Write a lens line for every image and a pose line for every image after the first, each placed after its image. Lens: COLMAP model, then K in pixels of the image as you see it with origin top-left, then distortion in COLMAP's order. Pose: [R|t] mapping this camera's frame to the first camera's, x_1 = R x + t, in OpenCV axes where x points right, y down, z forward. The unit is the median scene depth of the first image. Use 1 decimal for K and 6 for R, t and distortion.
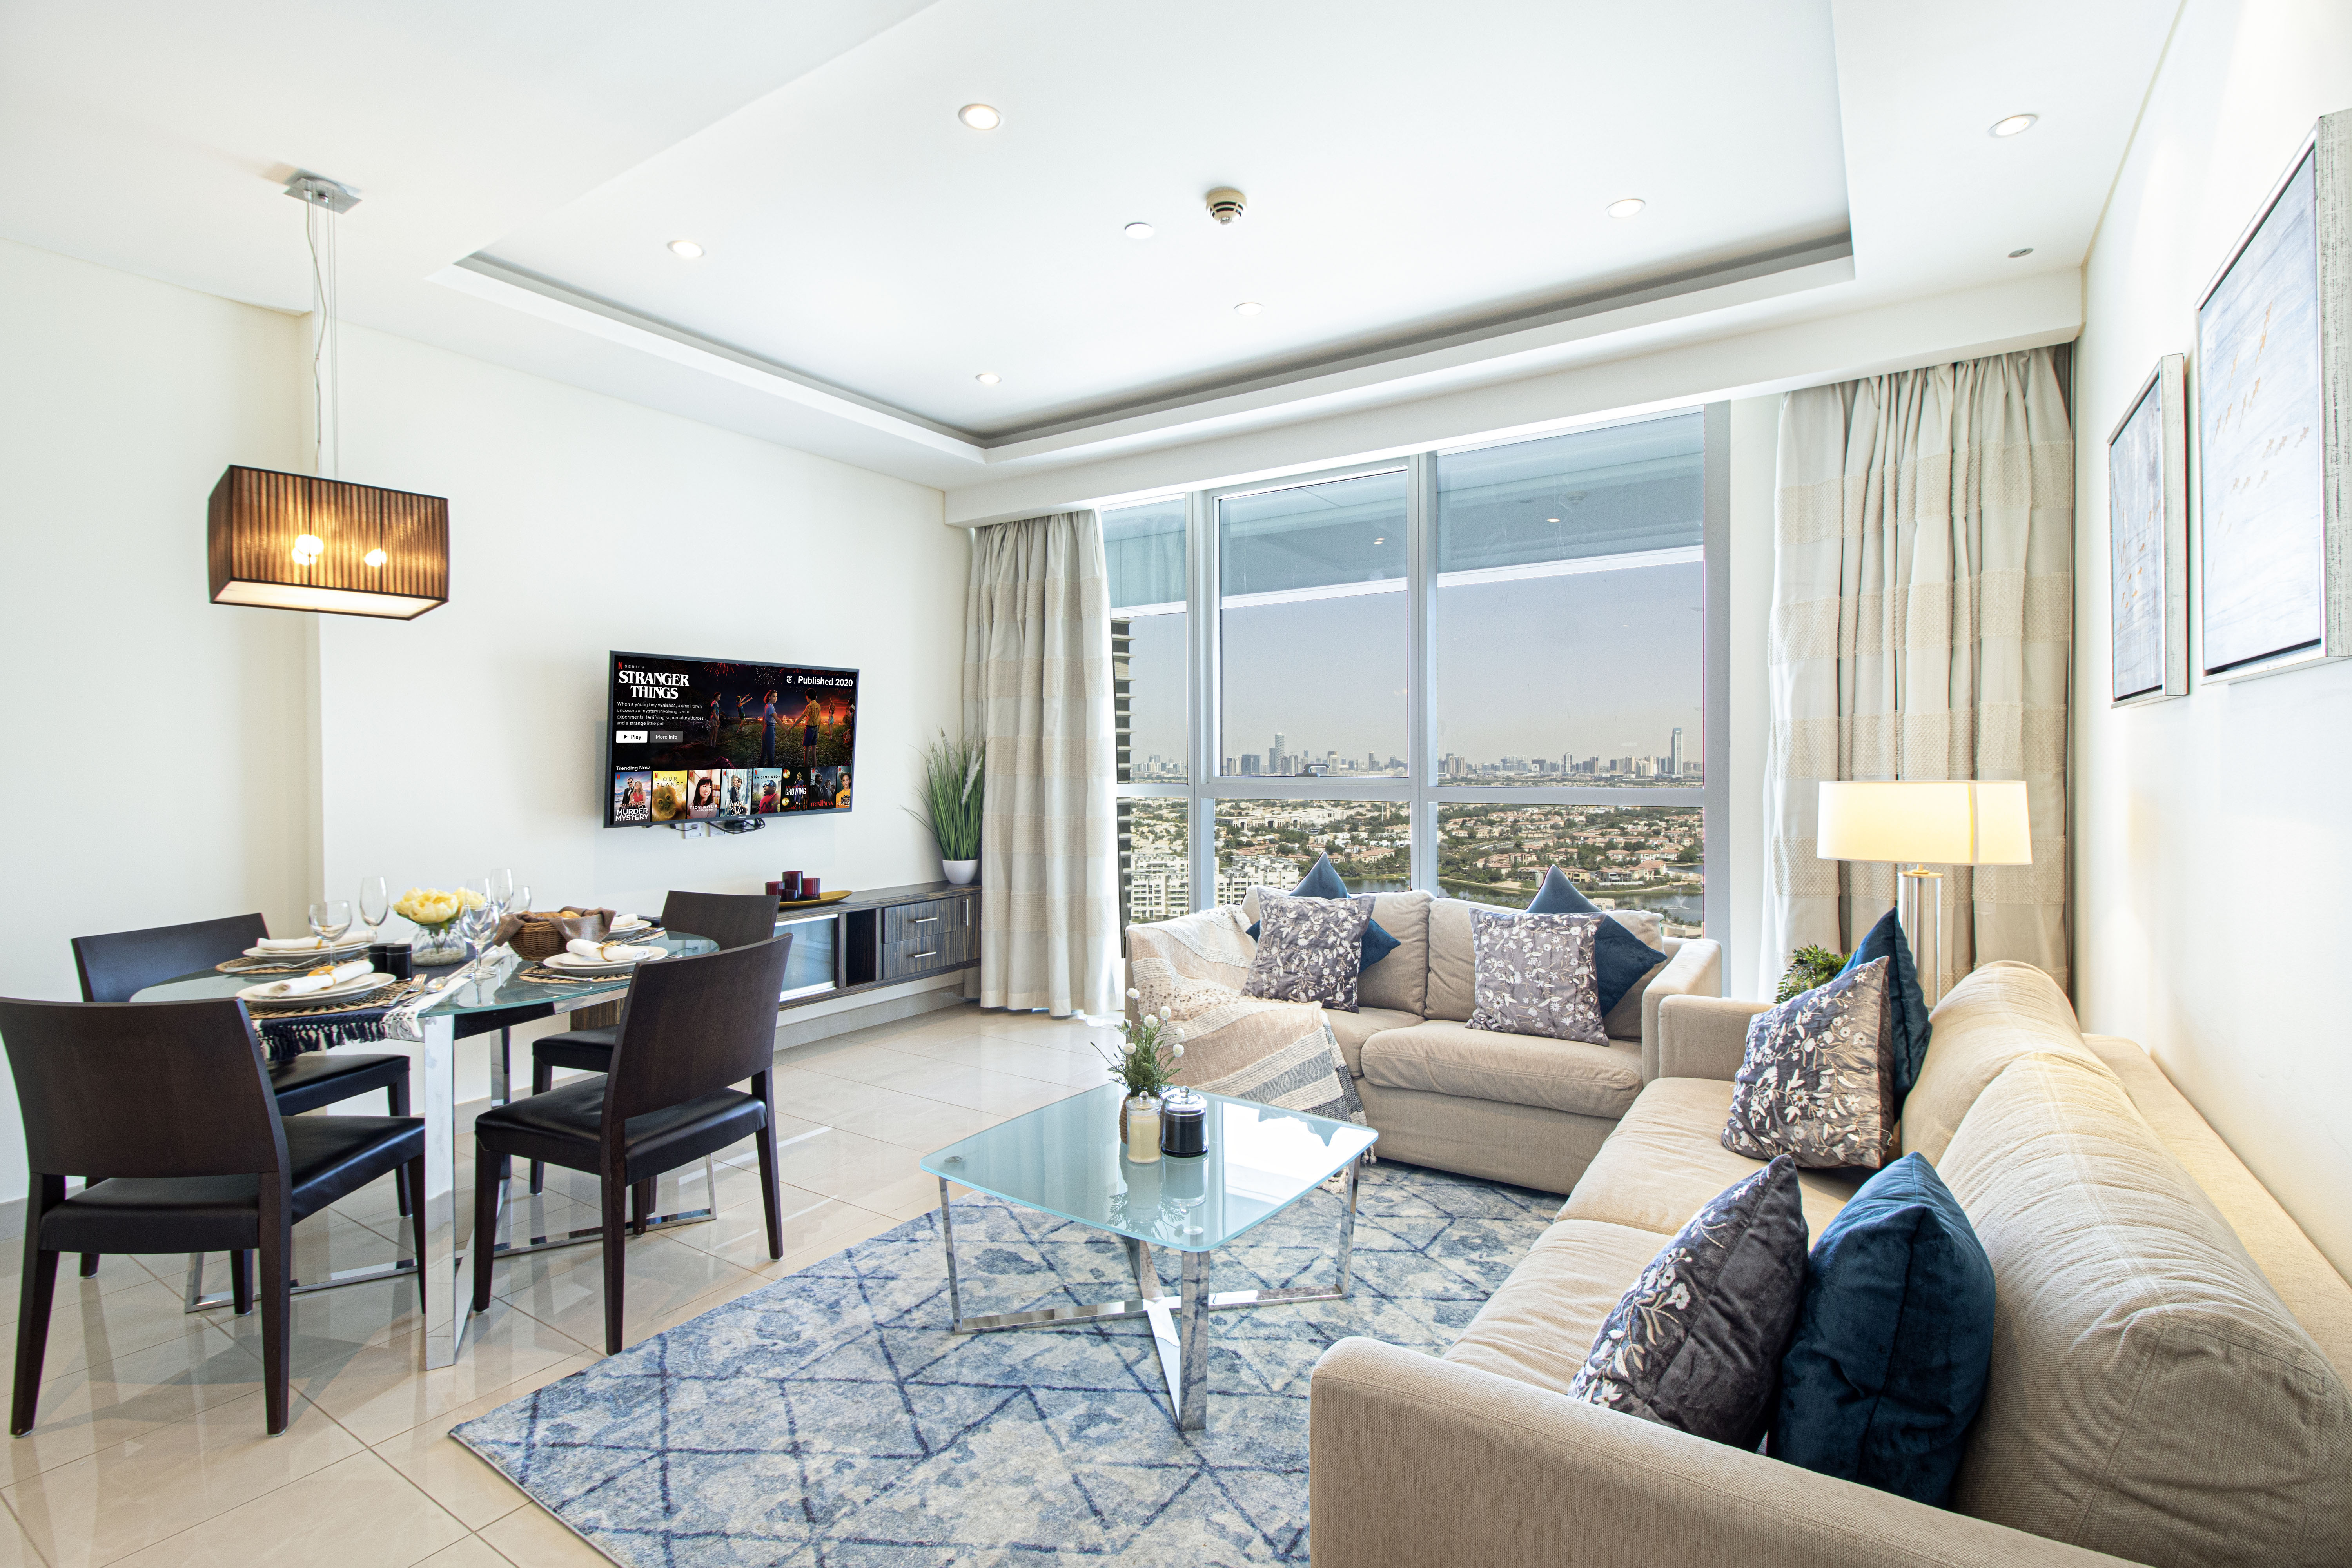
lens RADIAL K [[1074.9, 0, 1184.4], [0, 1074.9, 776.5], [0, 0, 1]] dist [0.015489, -0.008920]
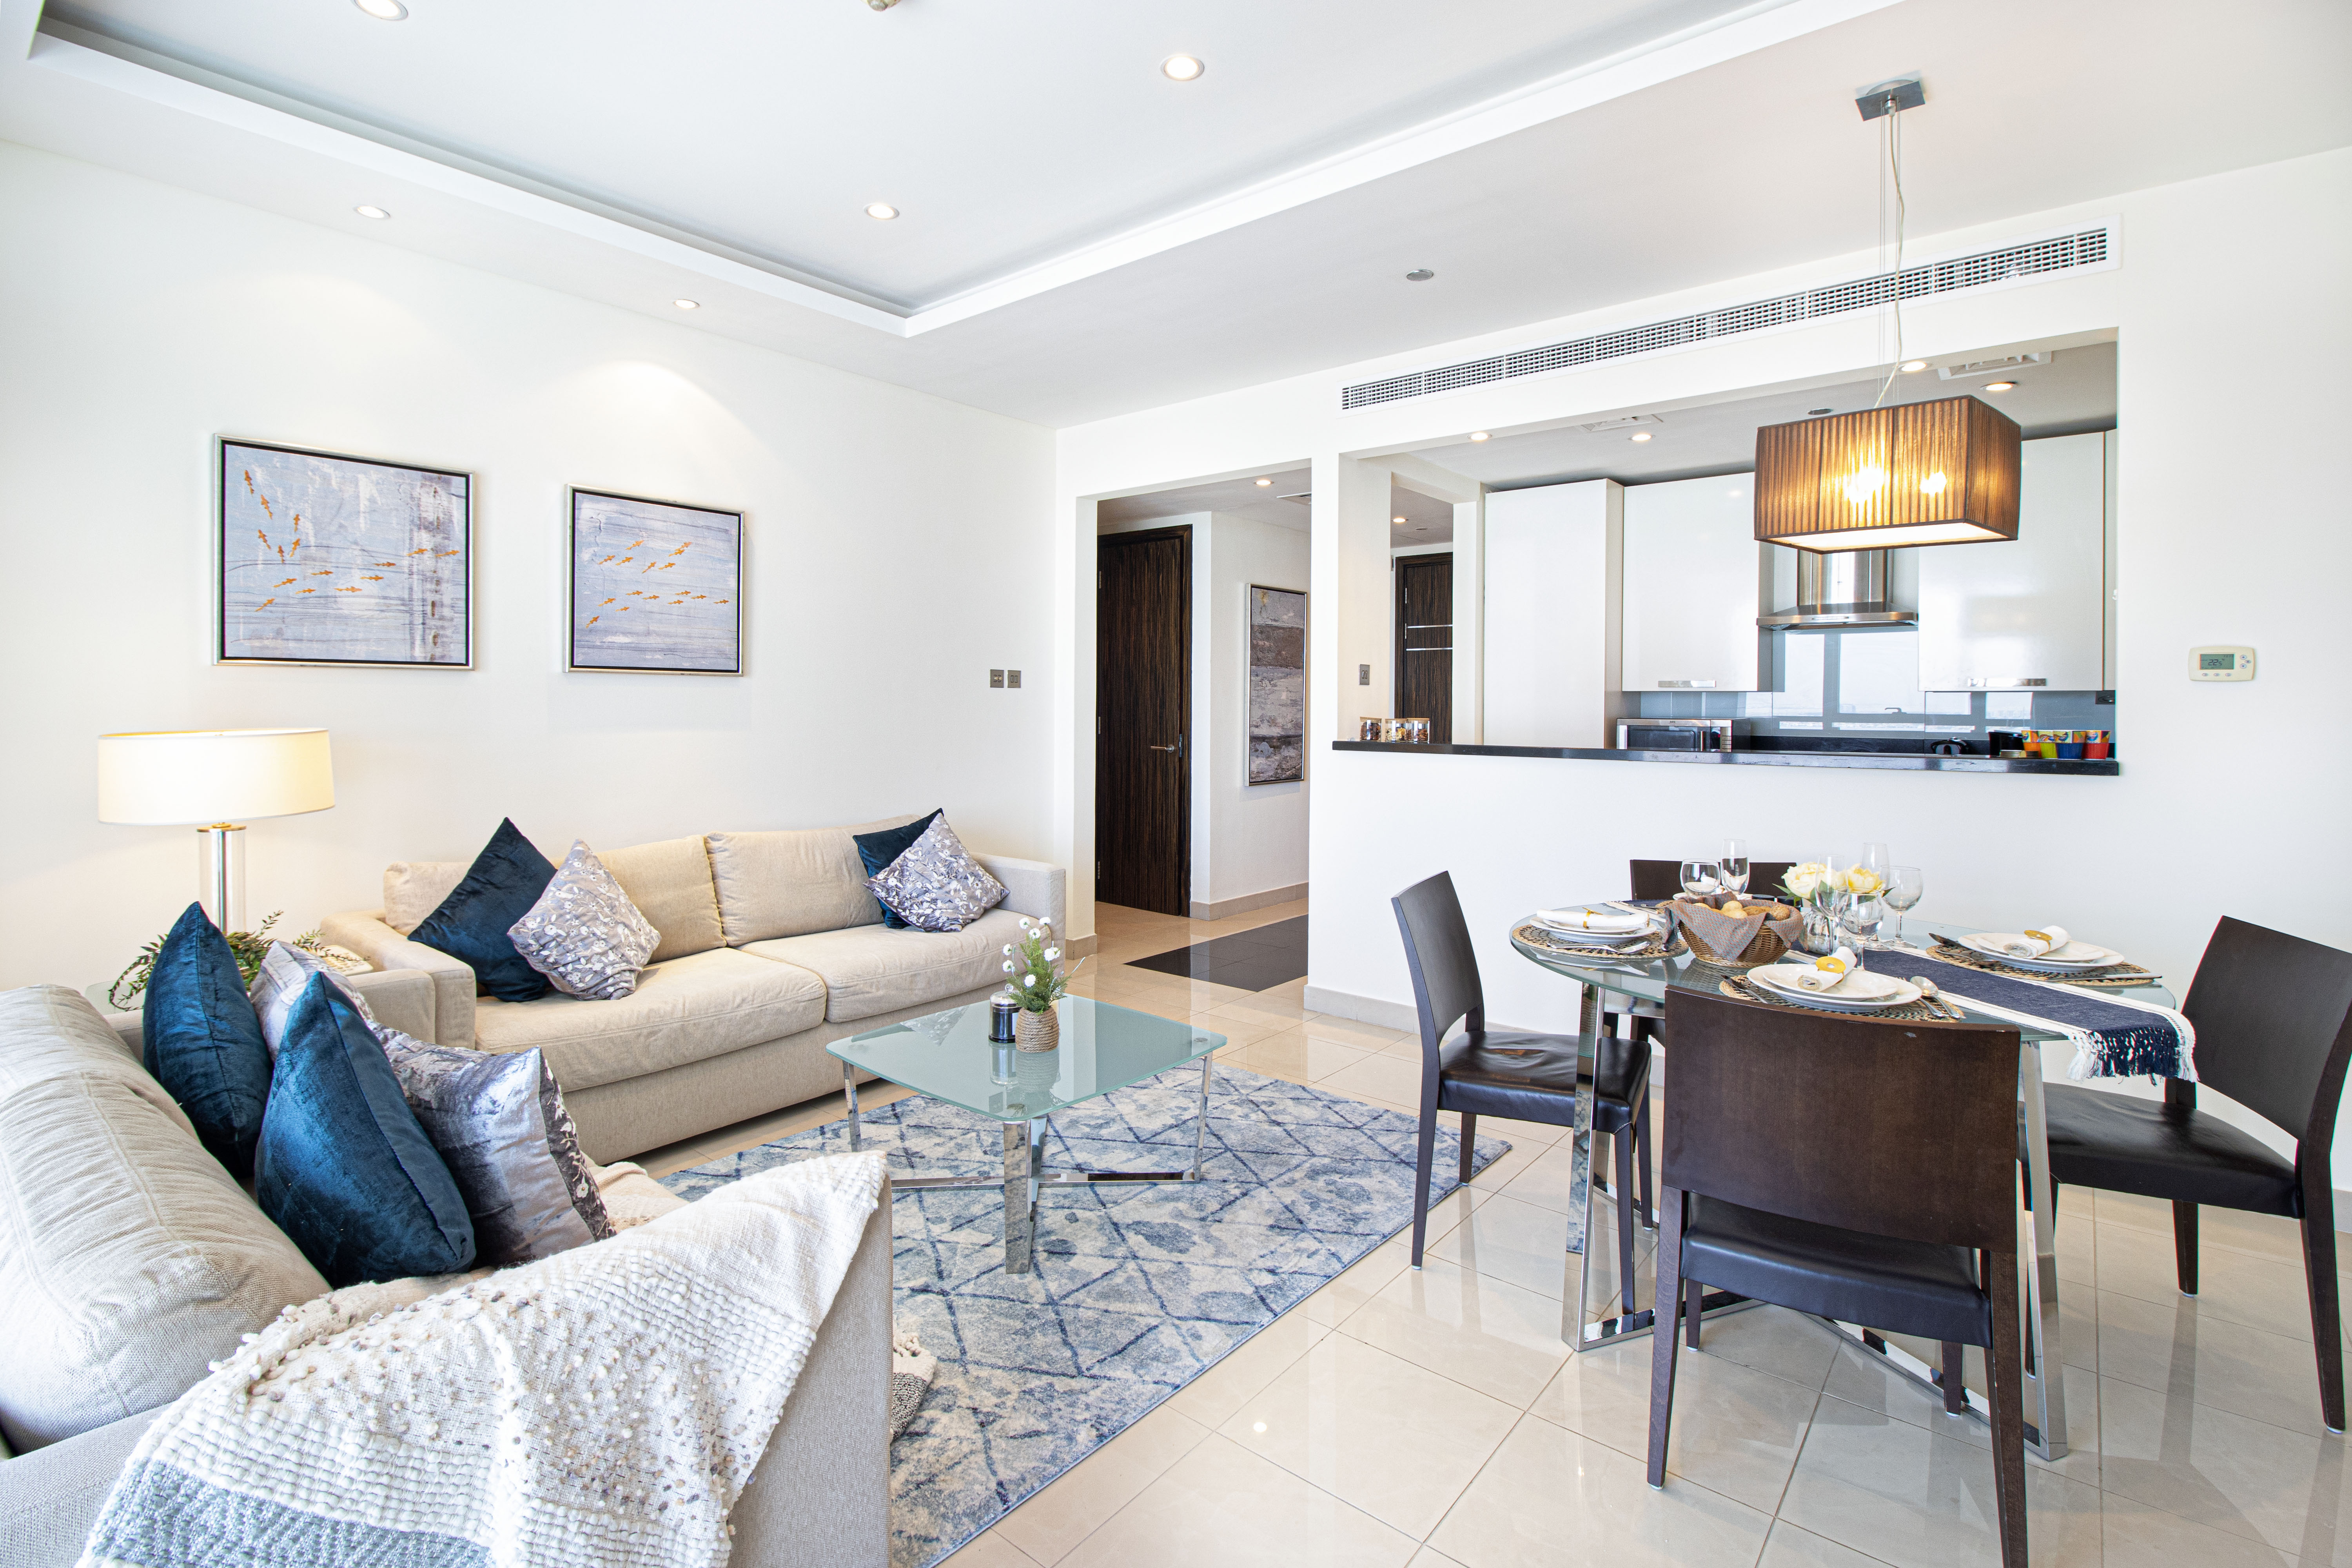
lens RADIAL K [[1088.9, 0, 1175.6], [0, 1088.9, 716.7], [0, 0, 1]] dist [0.002436, -0.011195]
pose [[-0.993927, -0.000418, 0.110041, -0.208818], [0.002242, 0.999708, 0.024048, -0.023133], [-0.110019, 0.024148, -0.993636, 1.436084]]
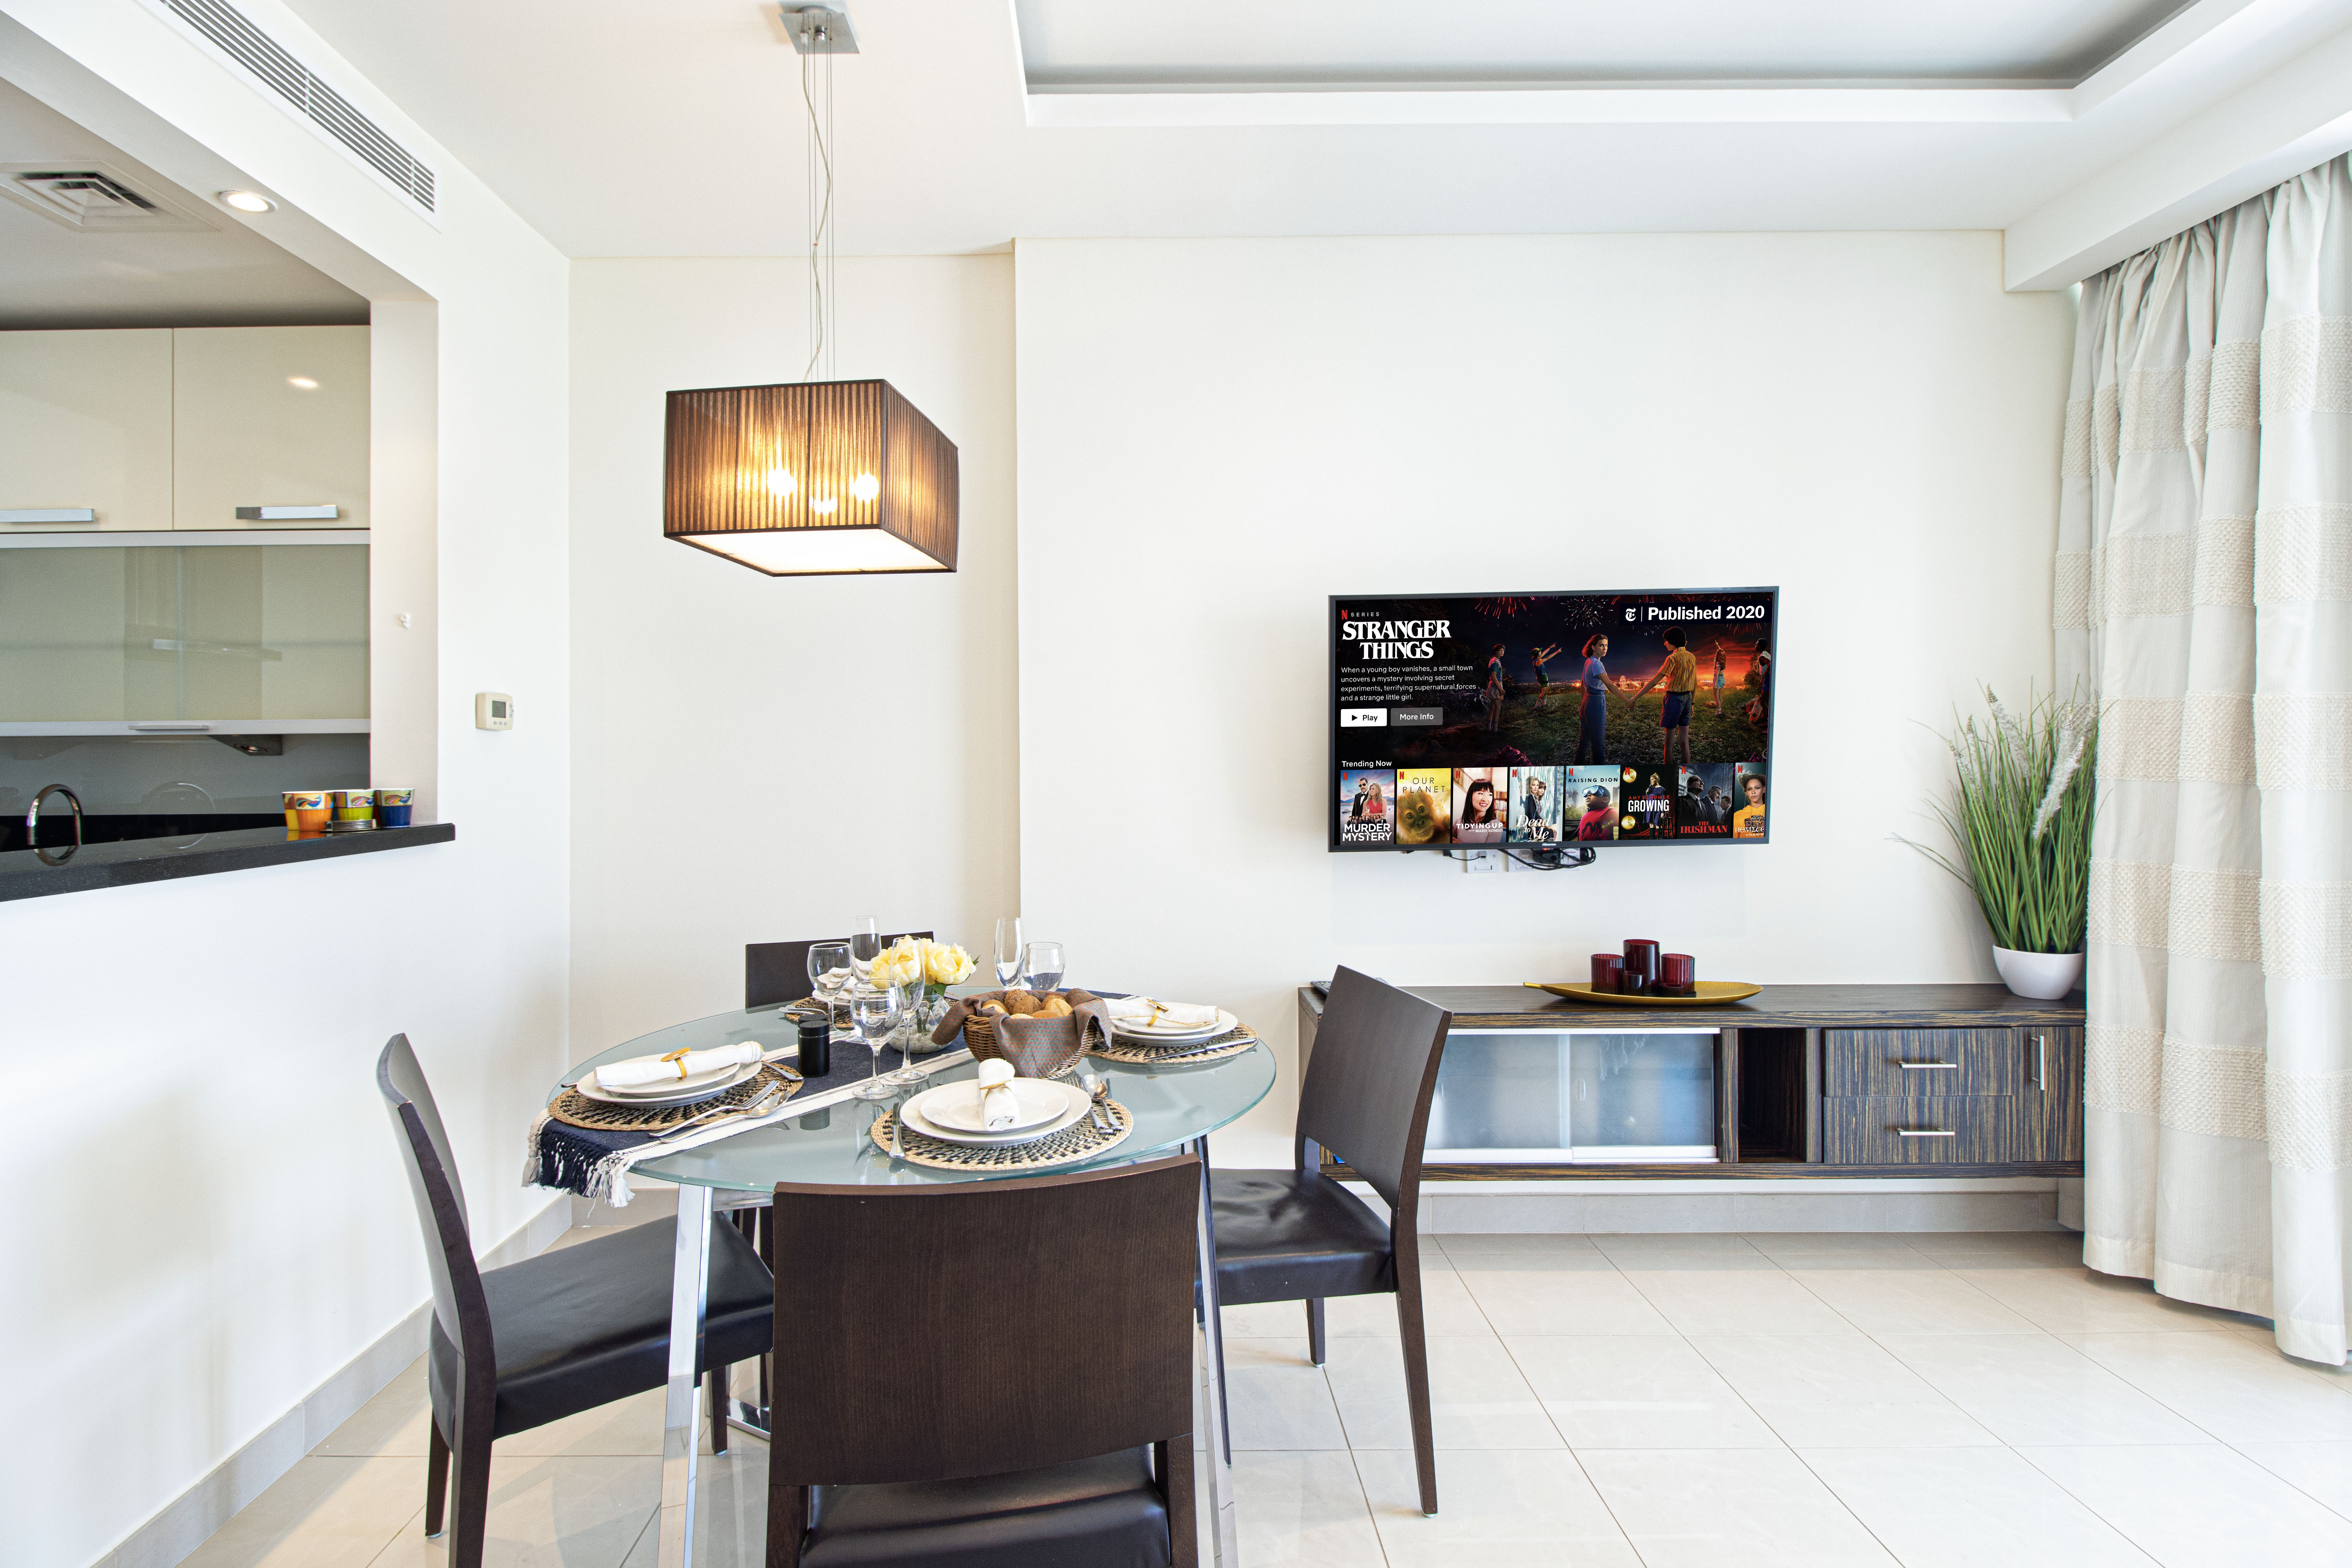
lens RADIAL K [[1137.6, 0, 1115.3], [0, 1137.6, 744.2], [0, 0, 1]] dist [0.000025, -0.001003]
pose [[0.545470, -0.004829, -0.838117, 0.001968], [-0.007857, 0.999910, -0.010874, -0.012900], [0.838094, 0.012516, 0.545383, 0.530811]]
